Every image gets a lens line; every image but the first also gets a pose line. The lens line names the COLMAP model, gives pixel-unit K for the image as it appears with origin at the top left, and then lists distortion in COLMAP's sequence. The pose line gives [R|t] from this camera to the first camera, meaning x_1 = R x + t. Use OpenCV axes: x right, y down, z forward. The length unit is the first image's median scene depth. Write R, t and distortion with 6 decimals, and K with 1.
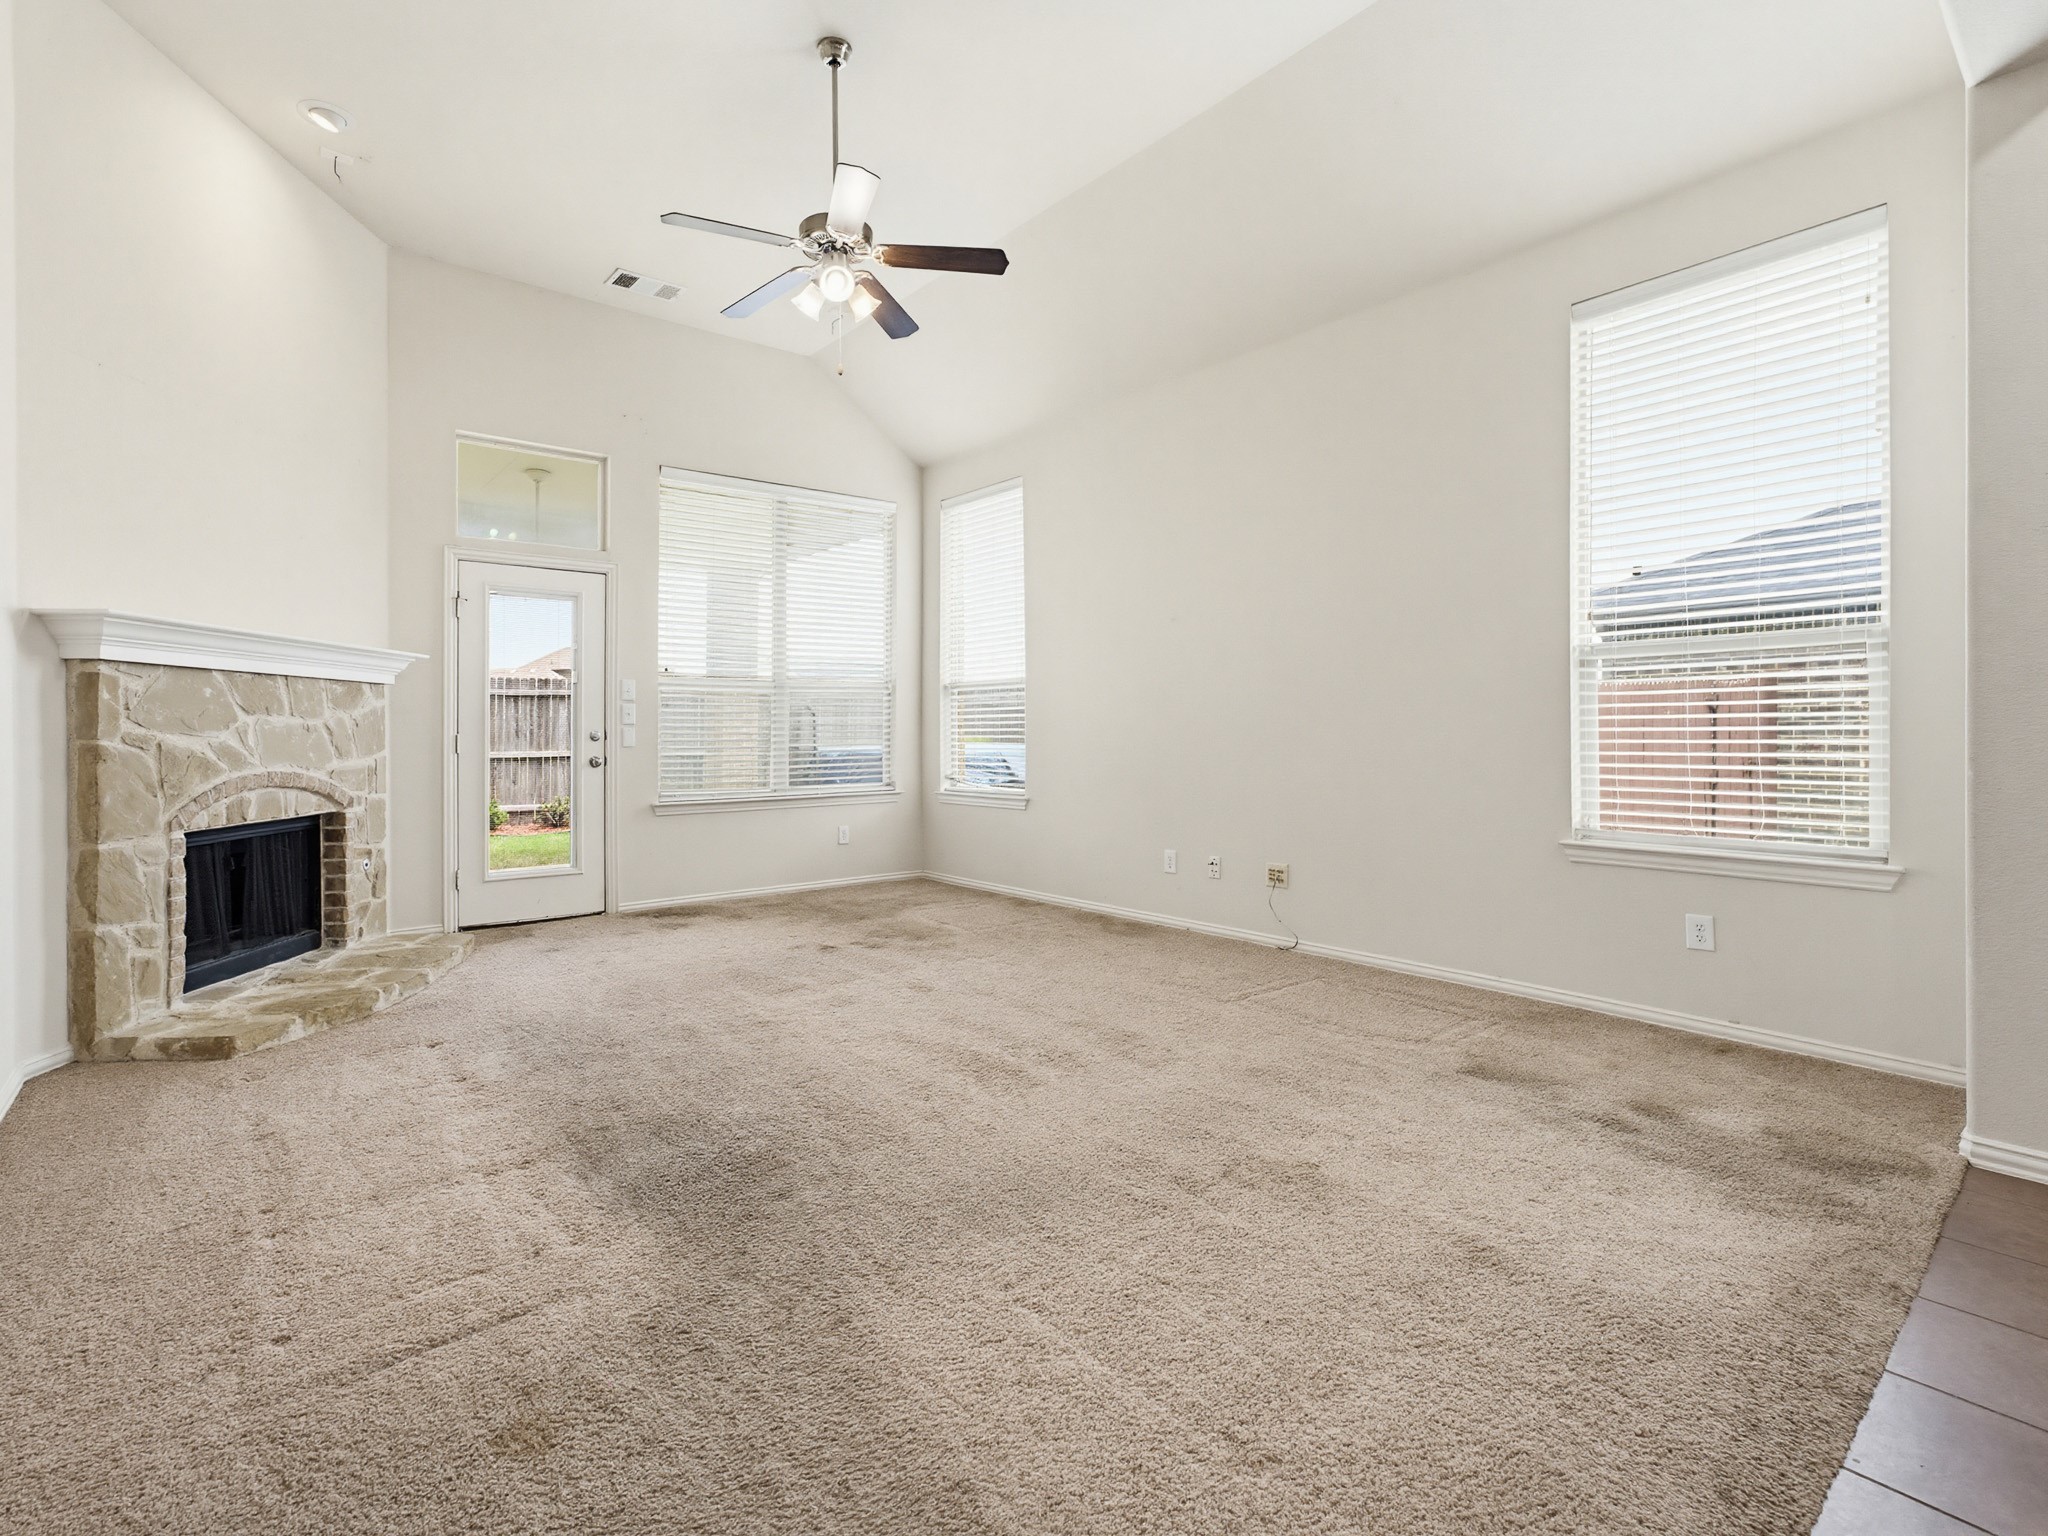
lens RADIAL K [[961.4, 0, 969.8], [0, 961.4, 740.3], [0, 0, 1]] dist [-0.011997, 0.004284]
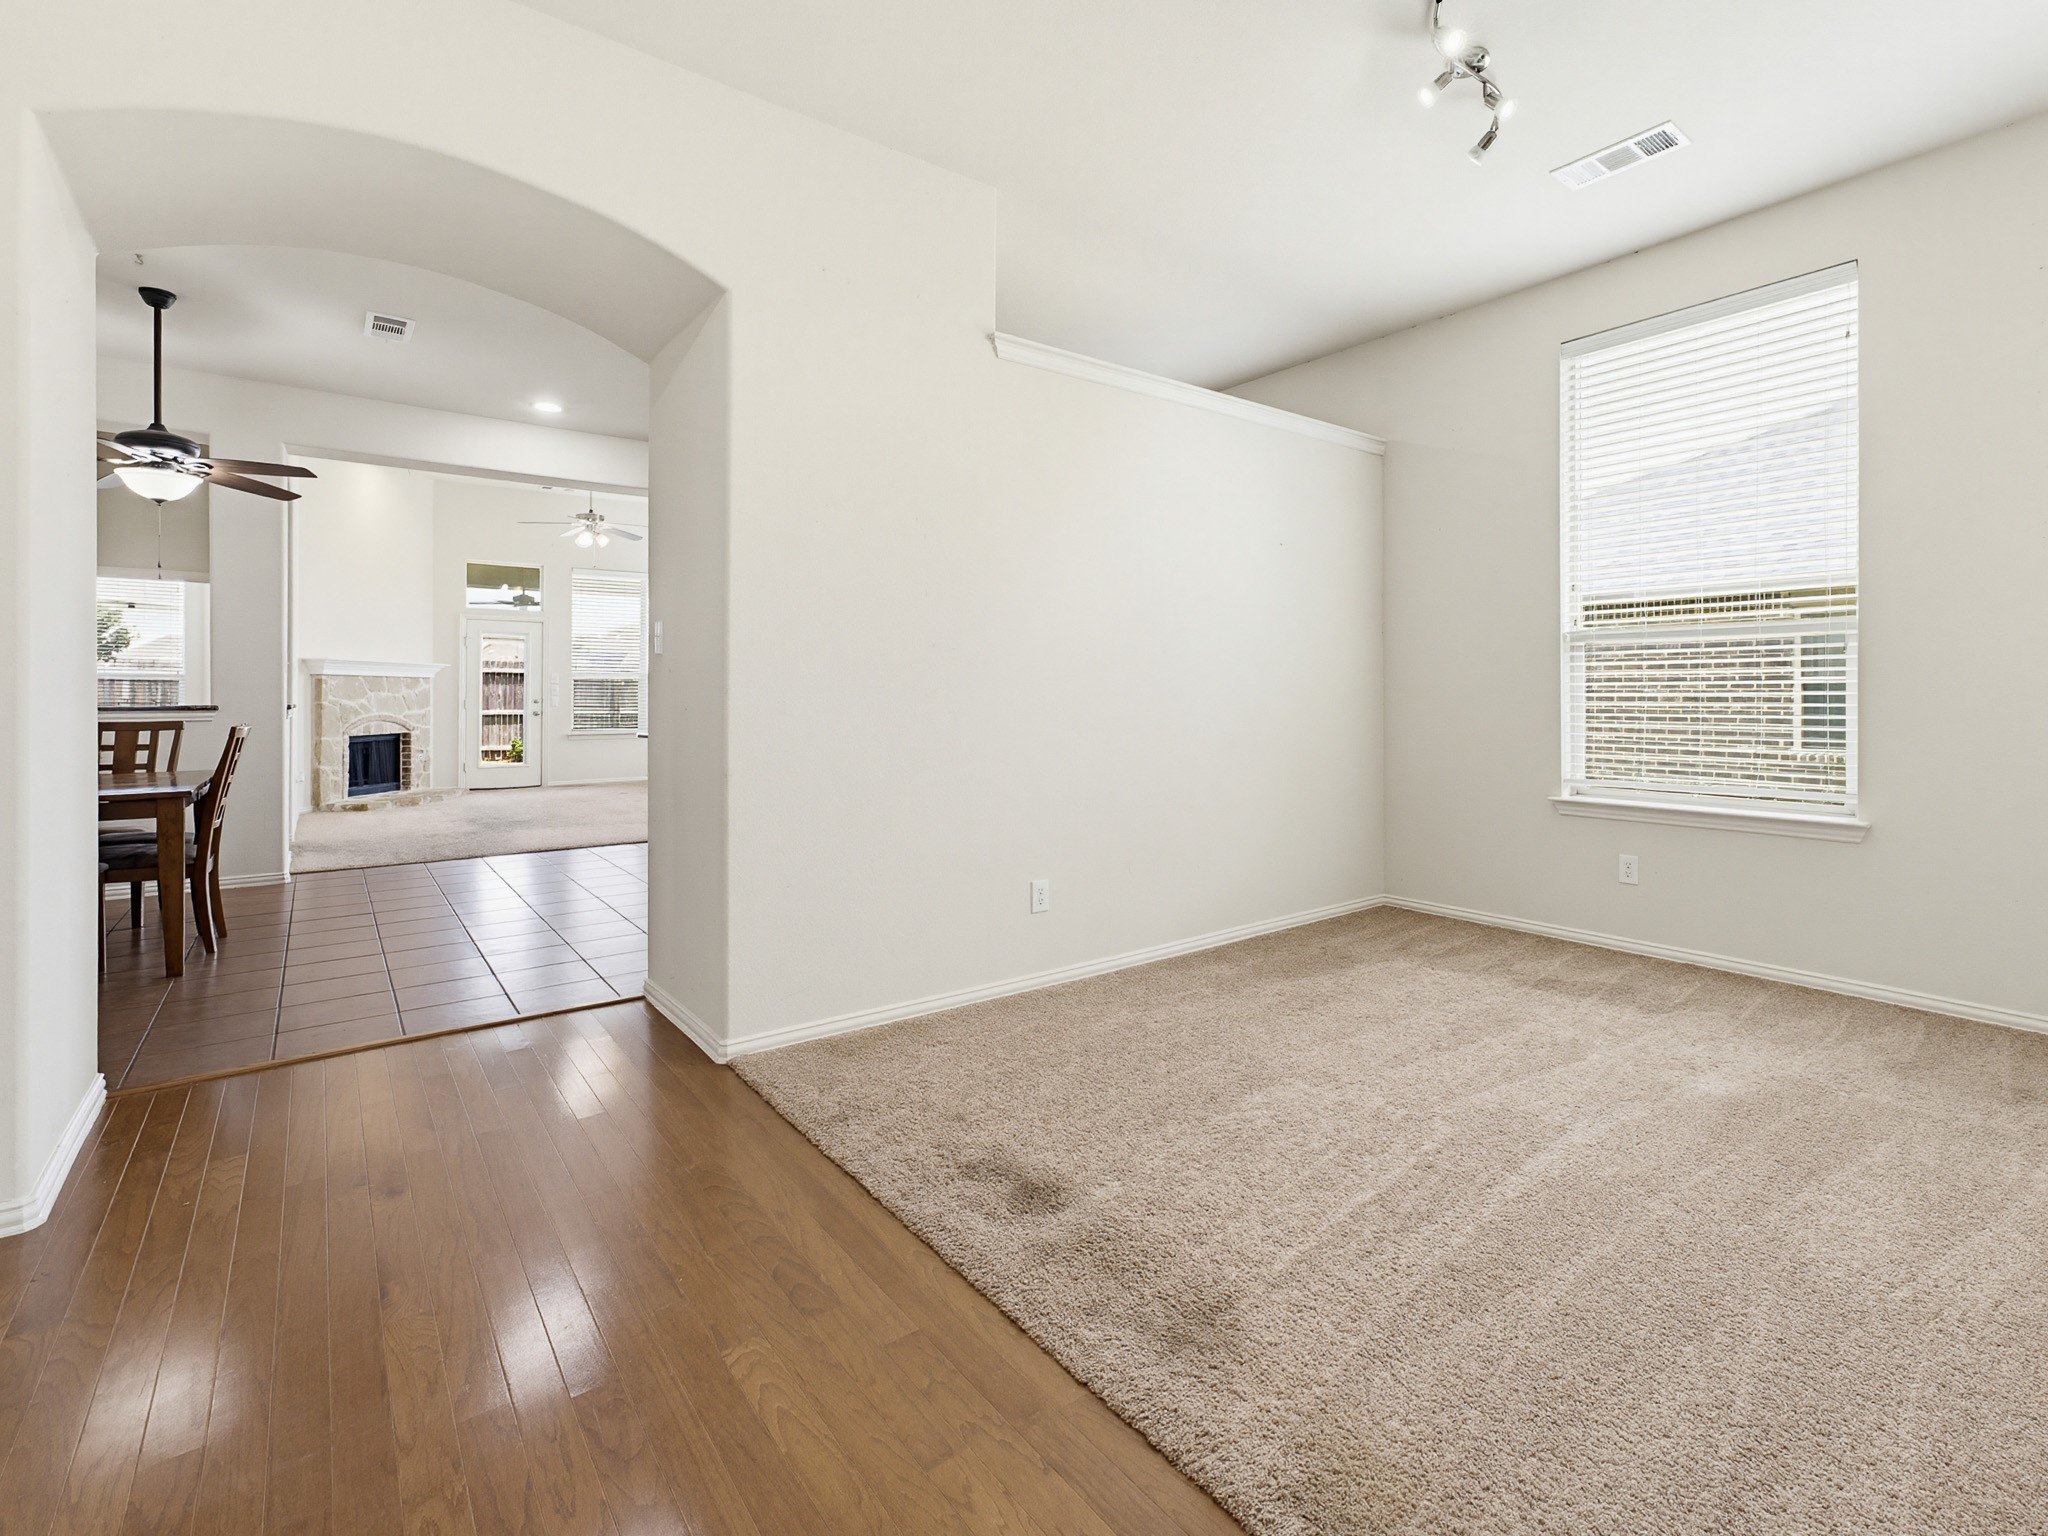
lens RADIAL K [[961.4, 0, 1076.8], [0, 961.4, 699.6], [0, 0, 1]] dist [-0.011997, 0.004284]
pose [[0.999946, 0.003985, 0.009548, 1.031453], [-0.003898, 0.999951, -0.009072, 0.008373], [-0.009583, 0.009034, 0.999913, -1.468670]]
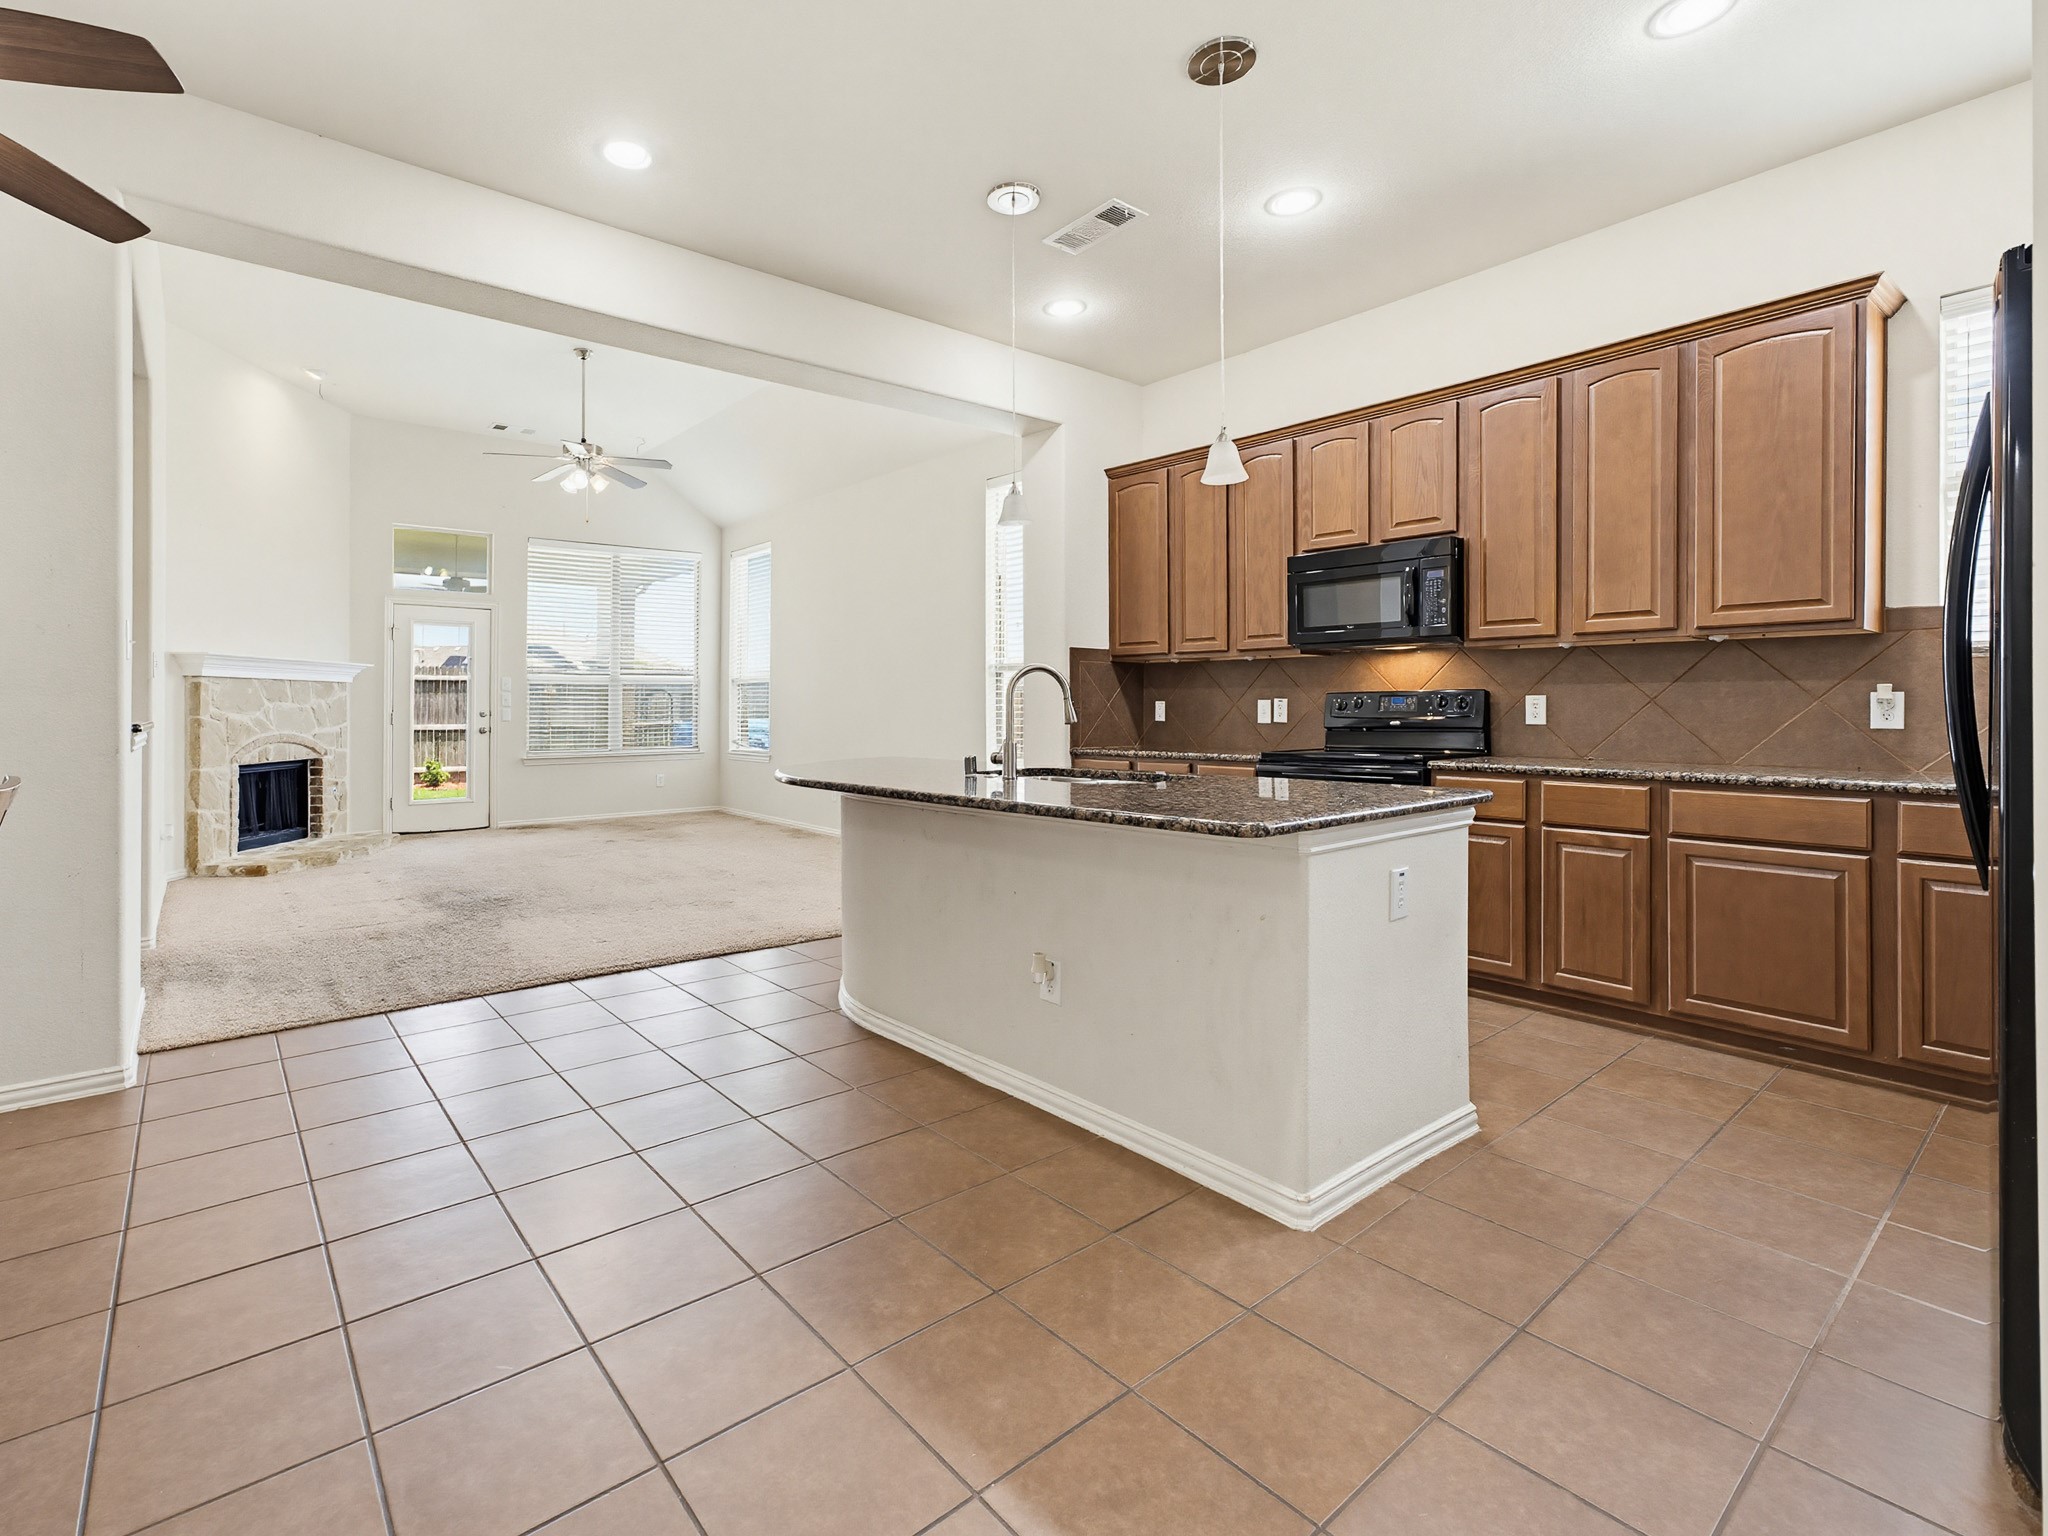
lens RADIAL K [[961.4, 0, 936.6], [0, 961.4, 705.6], [0, 0, 1]] dist [-0.011997, 0.004284]
pose [[0.999991, 0.000922, -0.004037, 0.481560], [-0.000967, 0.999936, -0.011274, -0.001129], [0.004027, 0.011278, 0.999928, -0.754178]]
